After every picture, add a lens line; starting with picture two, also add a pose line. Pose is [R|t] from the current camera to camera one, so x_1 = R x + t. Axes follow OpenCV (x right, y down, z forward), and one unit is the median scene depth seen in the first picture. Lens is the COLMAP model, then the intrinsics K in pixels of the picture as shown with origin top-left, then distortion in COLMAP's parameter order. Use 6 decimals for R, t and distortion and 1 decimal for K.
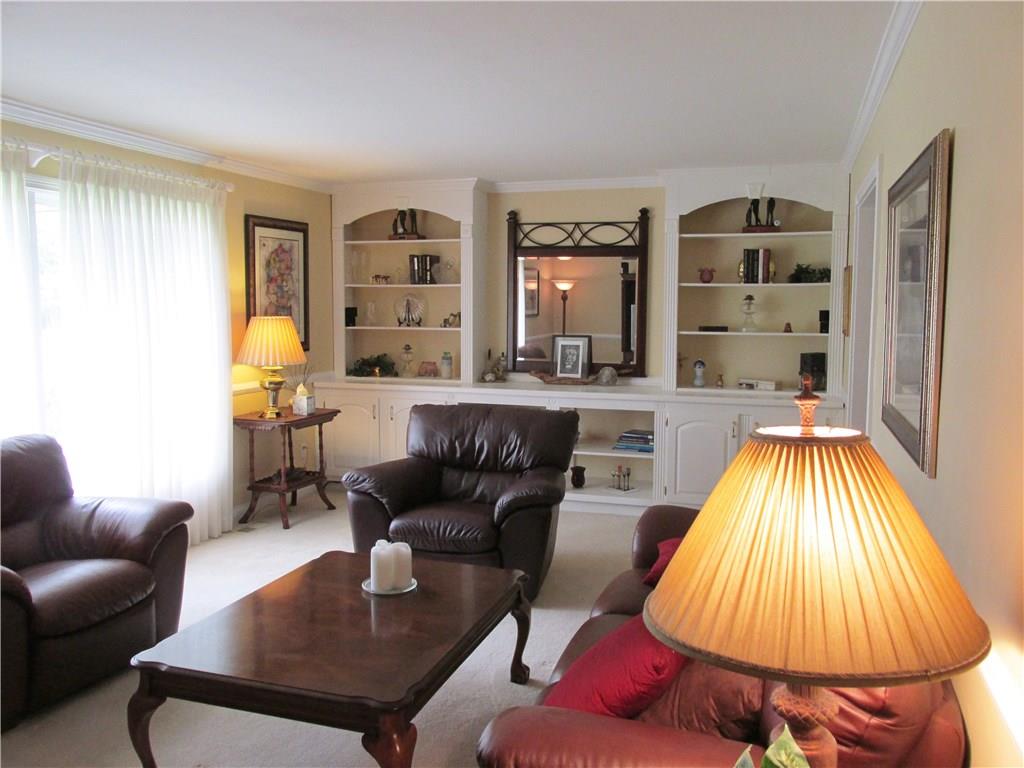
lens RADIAL K [[852.8, 0, 512.0], [0, 852.8, 384.0], [0, 0, 1]] dist [-0.034354, 0.000645]
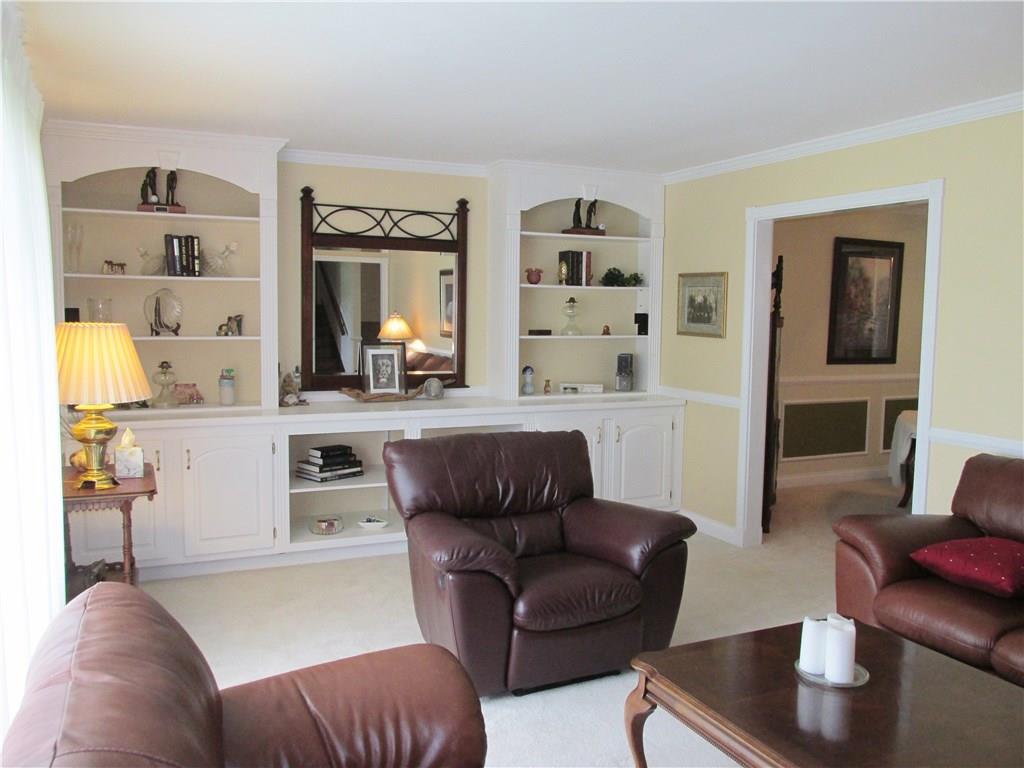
lens RADIAL K [[852.8, 0, 512.0], [0, 852.8, 384.0], [0, 0, 1]] dist [-0.034354, 0.000645]
pose [[0.729765, -0.055207, 0.681465, -0.425198], [0.055947, 0.998214, 0.020956, -0.028019], [-0.681405, 0.022833, 0.731550, 0.311959]]
